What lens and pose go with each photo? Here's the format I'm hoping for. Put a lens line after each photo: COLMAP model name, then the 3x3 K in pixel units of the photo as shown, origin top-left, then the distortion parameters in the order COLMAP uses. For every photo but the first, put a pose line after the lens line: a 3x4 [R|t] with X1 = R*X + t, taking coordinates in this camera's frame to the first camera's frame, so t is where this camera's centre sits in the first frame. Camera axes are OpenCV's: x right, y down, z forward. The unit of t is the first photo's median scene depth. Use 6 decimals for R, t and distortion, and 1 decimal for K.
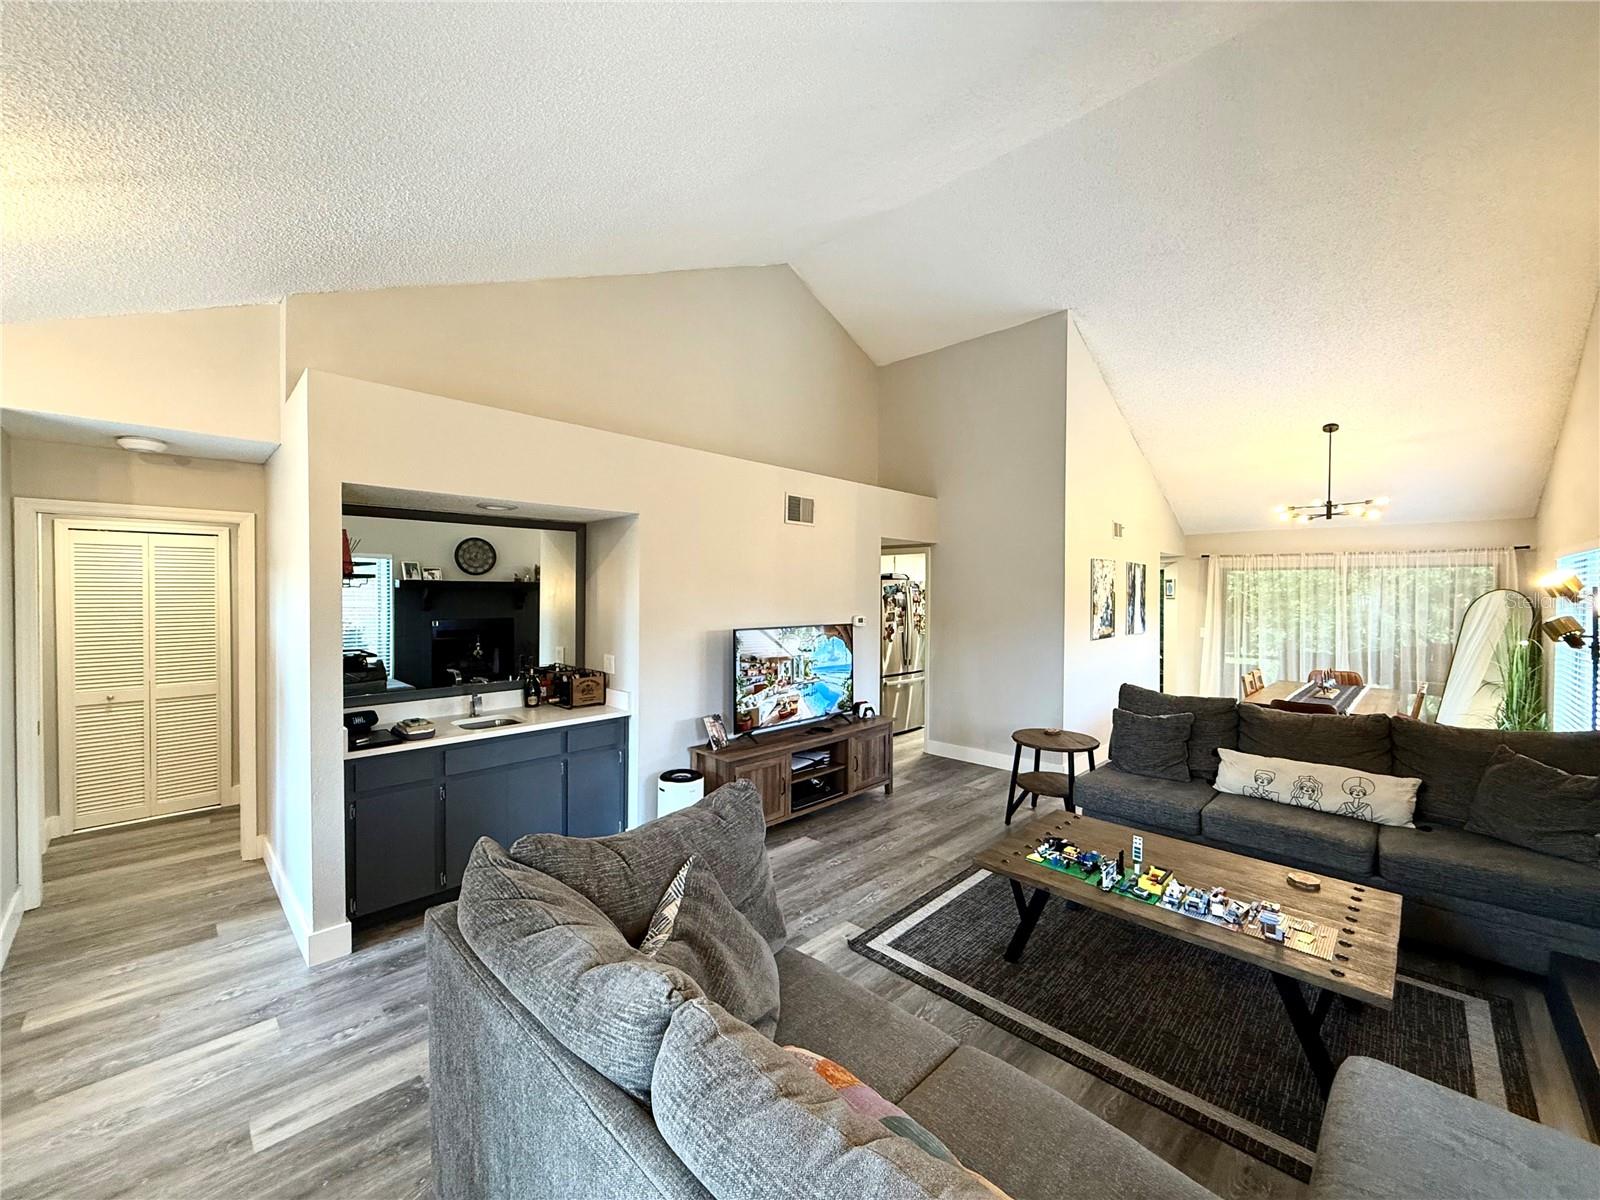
lens RADIAL K [[640.5, 0, 800.0], [0, 640.5, 600.0], [0, 0, 1]] dist [-0.001387, 0.000348]
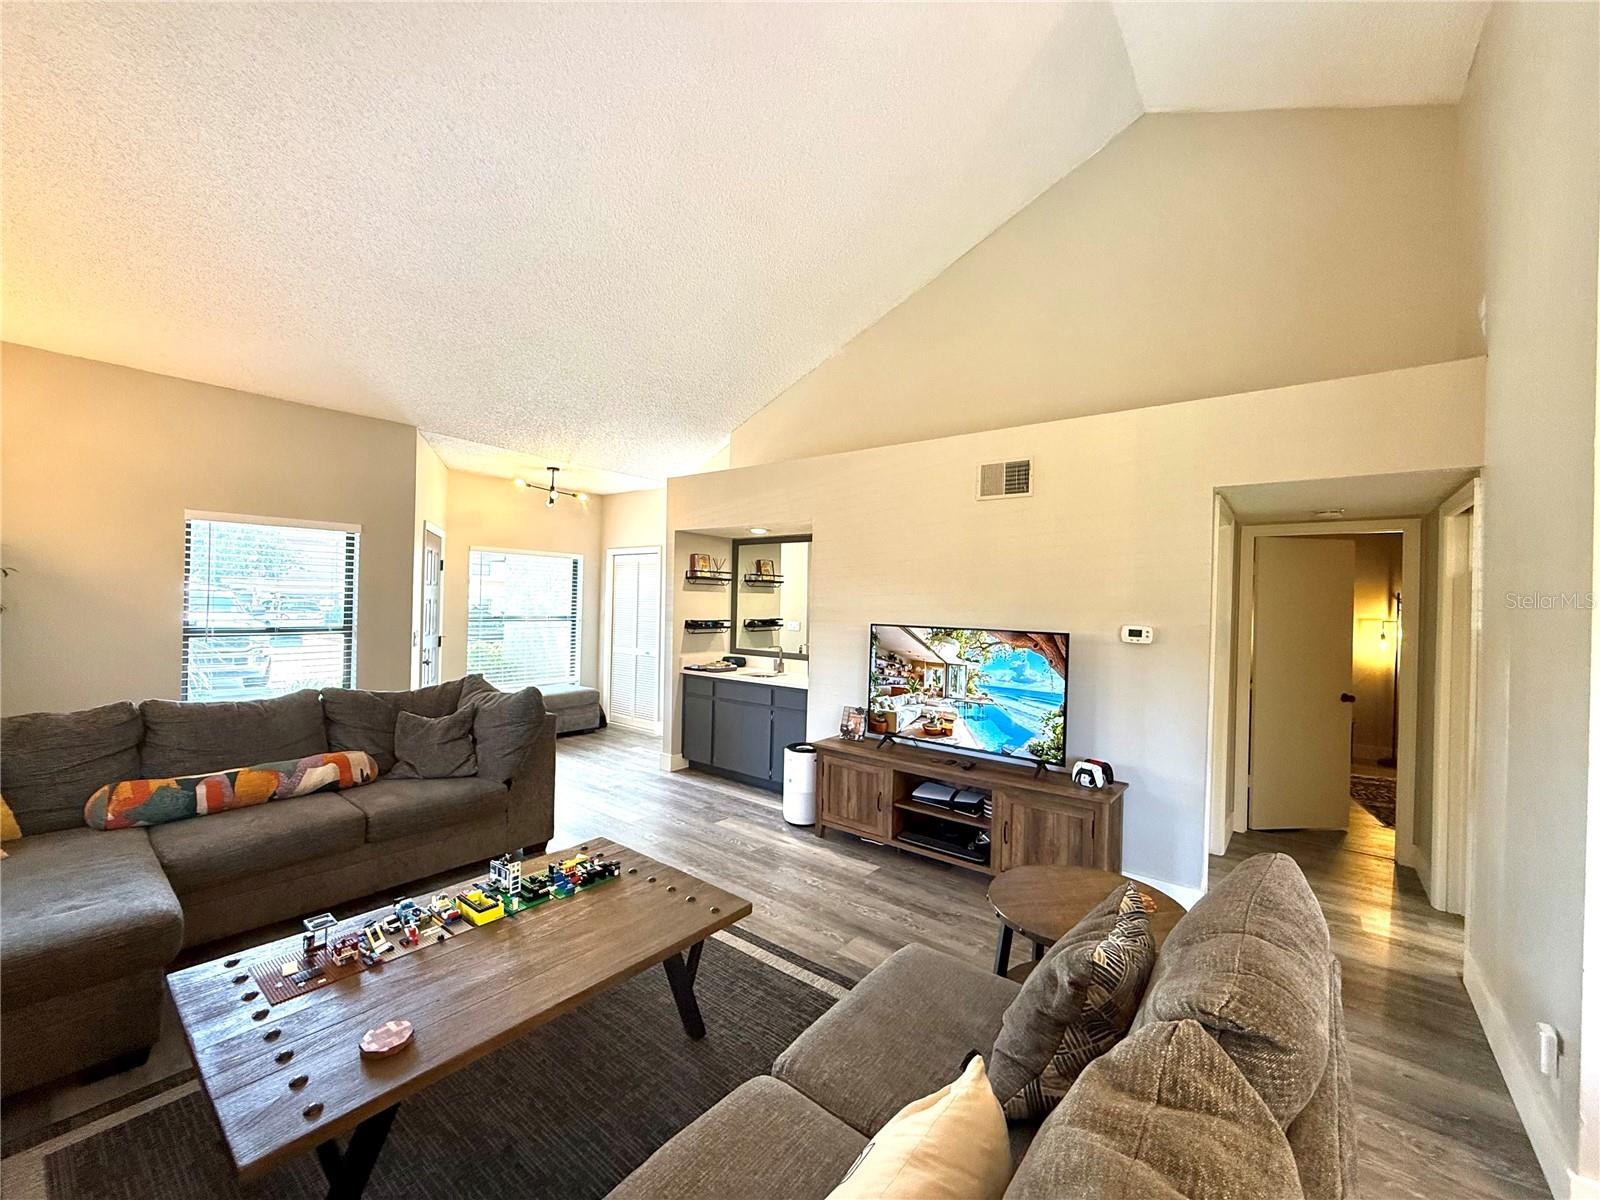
lens RADIAL K [[640.5, 0, 800.0], [0, 640.5, 600.0], [0, 0, 1]] dist [-0.001387, 0.000348]
pose [[0.095719, -0.003584, -0.995402, 0.834442], [-0.036831, 0.999296, -0.007140, 0.020169], [0.994727, 0.037345, 0.095519, 0.776635]]
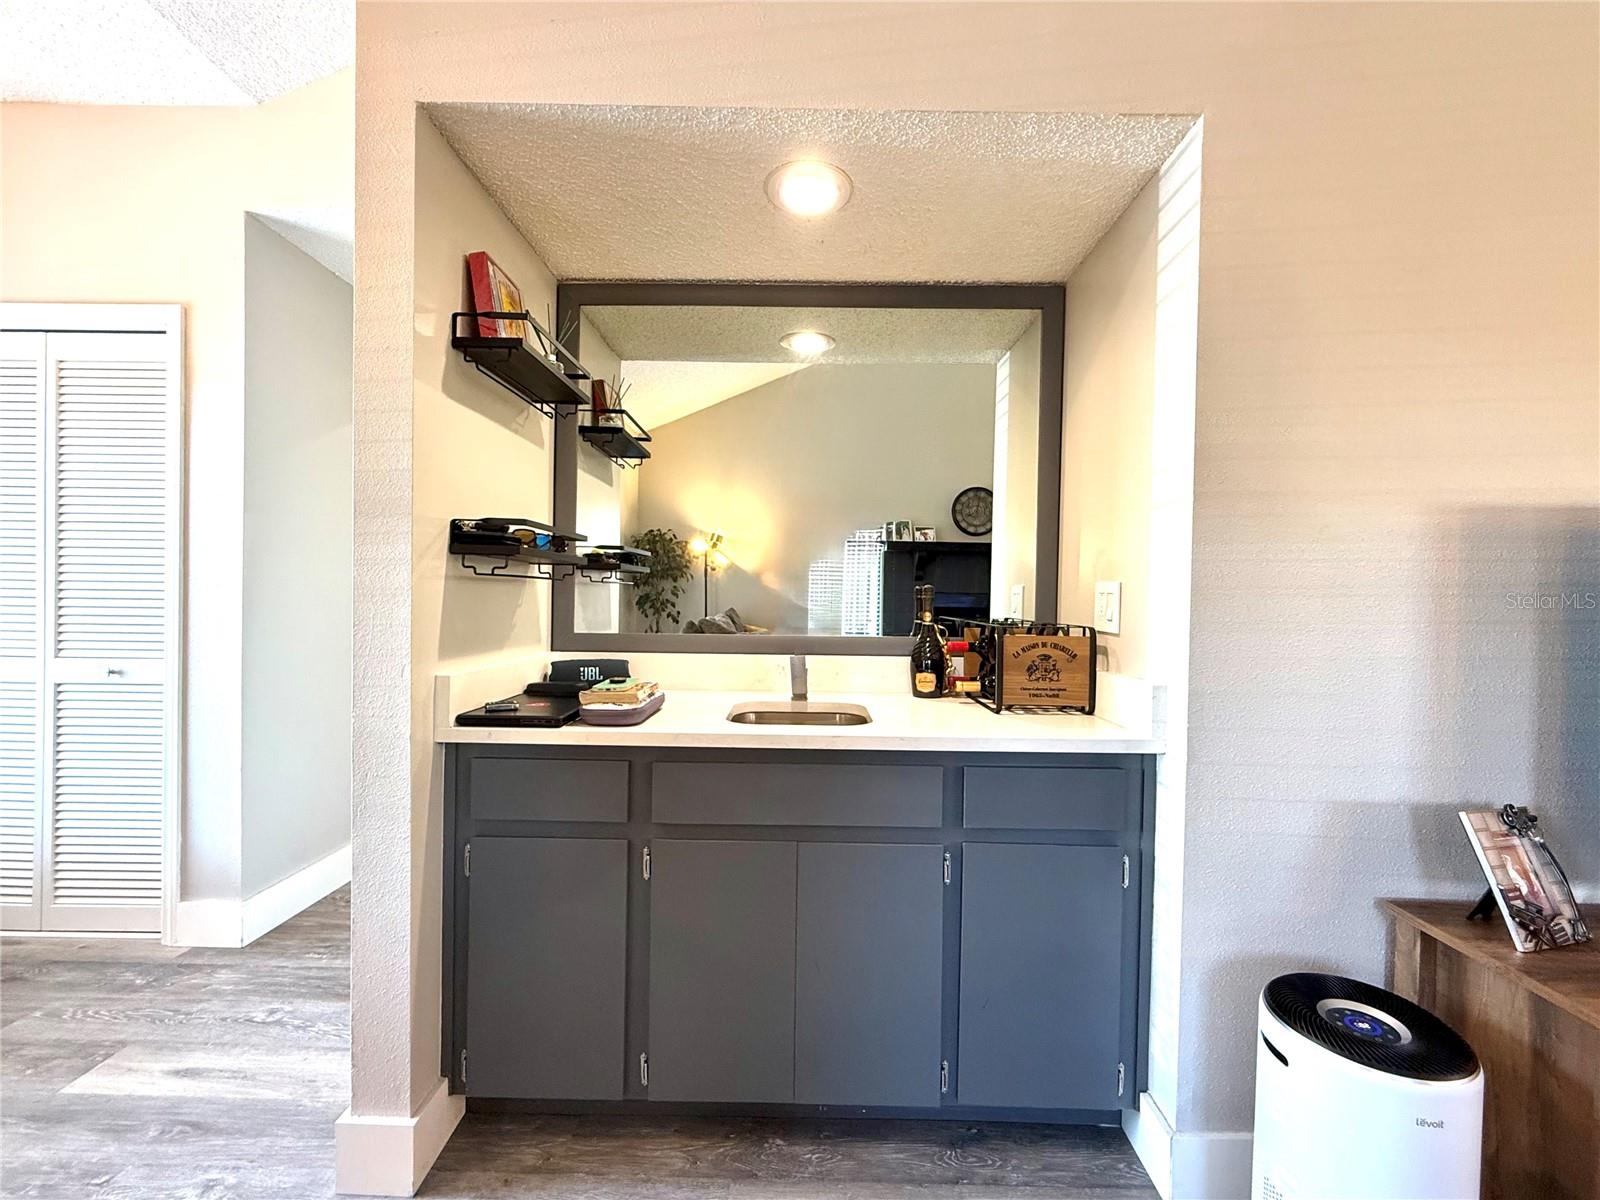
lens RADIAL K [[667.3, 0, 804.9], [0, 667.3, 598.9], [0, 0, 1]] dist [-0.002749, -0.000175]
pose [[0.692664, 0.008418, -0.721212, -0.131725], [-0.022775, 0.999689, -0.010205, 0.098107], [0.720901, 0.023494, 0.692640, 0.571320]]
